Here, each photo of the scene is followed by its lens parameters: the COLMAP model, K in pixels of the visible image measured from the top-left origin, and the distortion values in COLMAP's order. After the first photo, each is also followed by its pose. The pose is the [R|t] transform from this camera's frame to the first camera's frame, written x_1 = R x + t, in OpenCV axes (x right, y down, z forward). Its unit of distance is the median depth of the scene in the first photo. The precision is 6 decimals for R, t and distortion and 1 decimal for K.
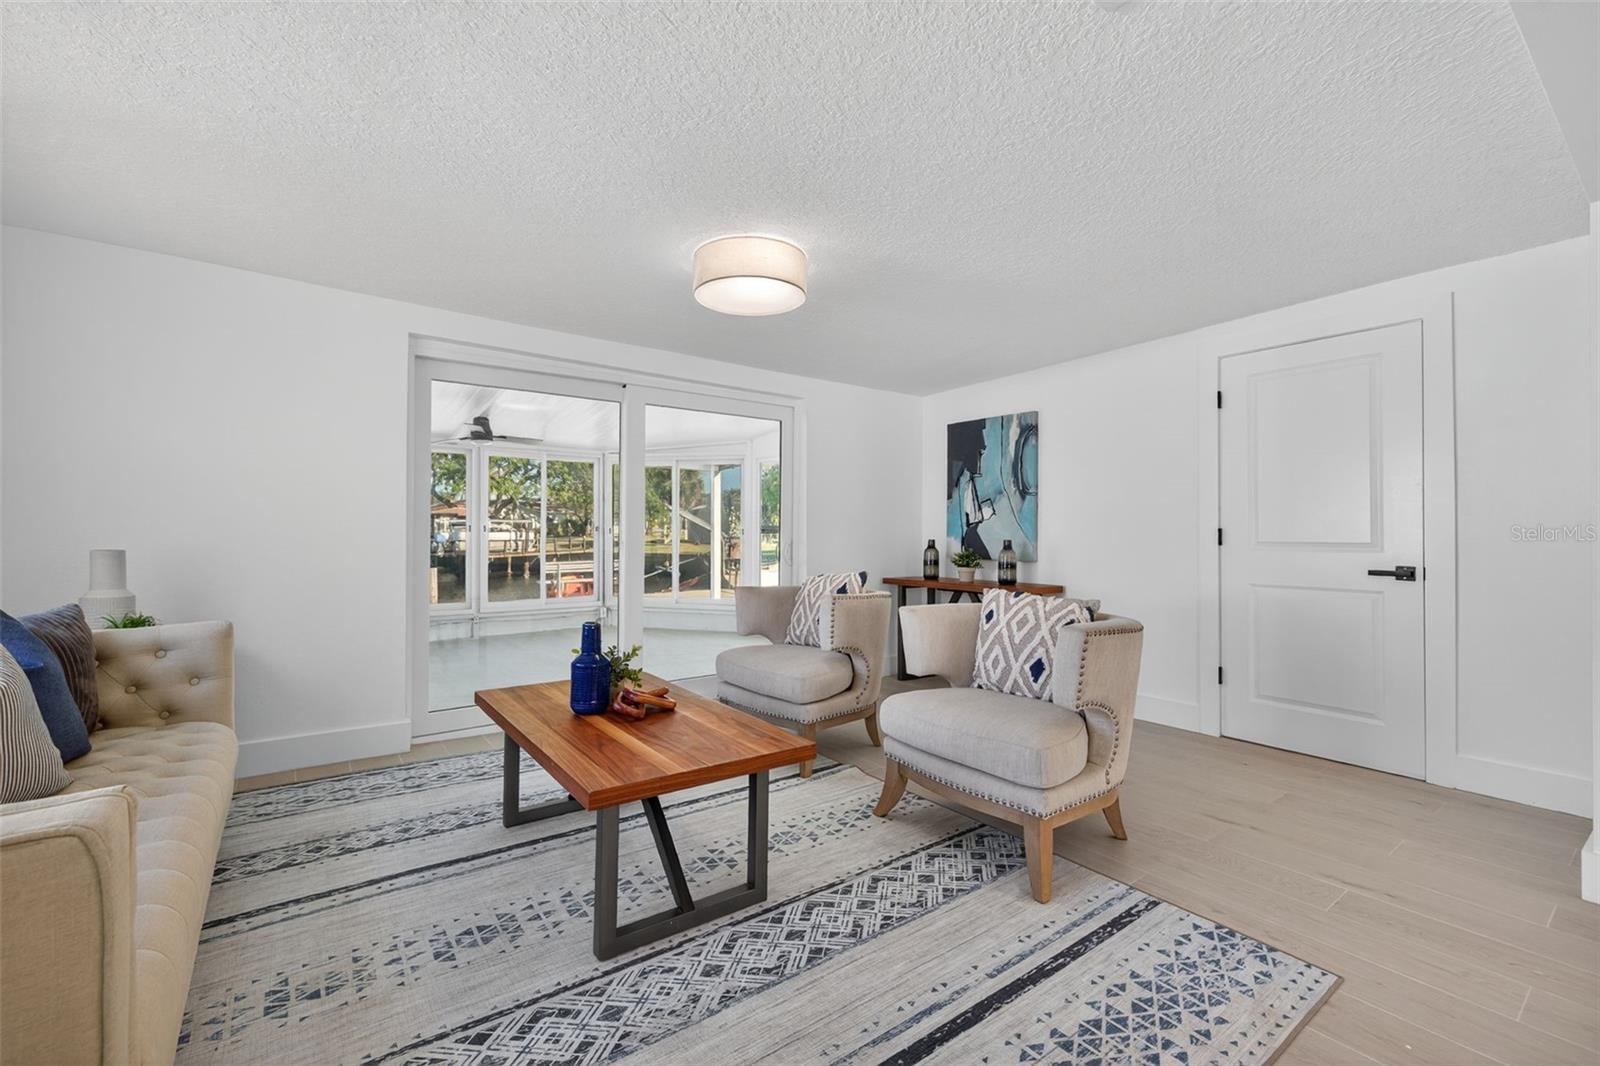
lens RADIAL K [[675.4, 0, 780.6], [0, 675.4, 524.1], [0, 0, 1]] dist [0.008203, 0.000788]
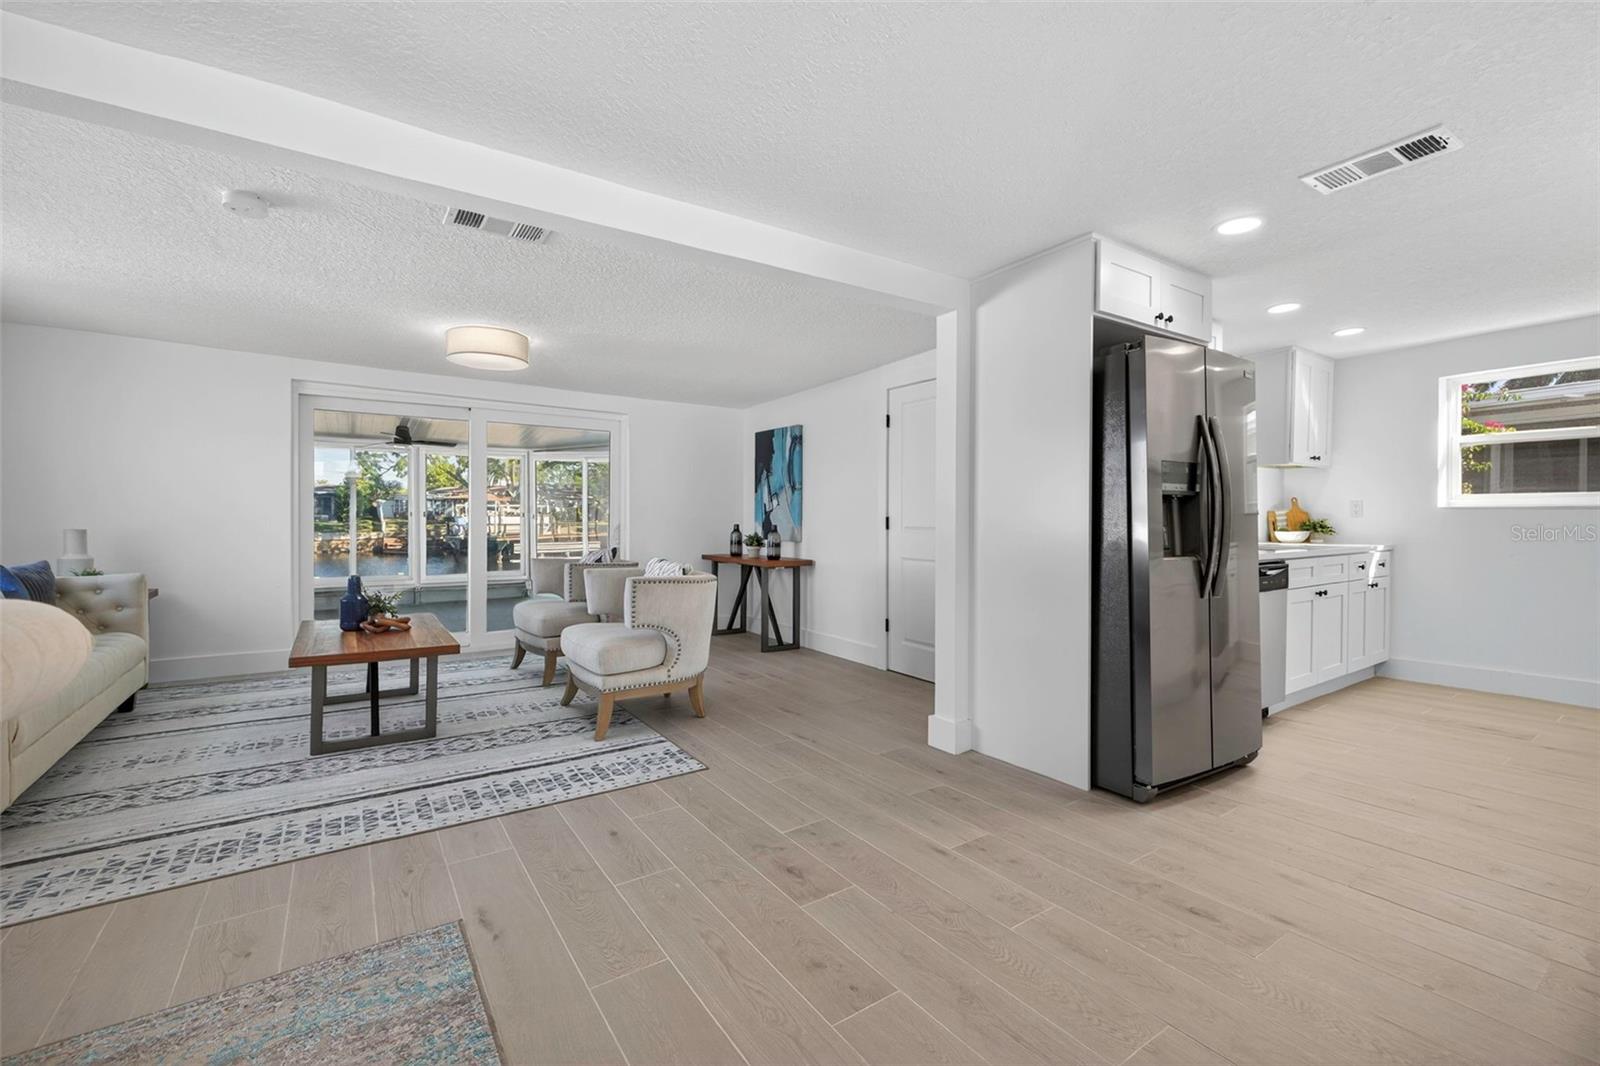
lens RADIAL K [[675.4, 0, 790.9], [0, 675.4, 517.7], [0, 0, 1]] dist [0.008203, 0.000788]
pose [[0.998934, 0.003189, -0.046055, 0.393725], [-0.002562, 0.999904, 0.013651, -0.007682], [0.046094, -0.013519, 0.998846, -0.266911]]
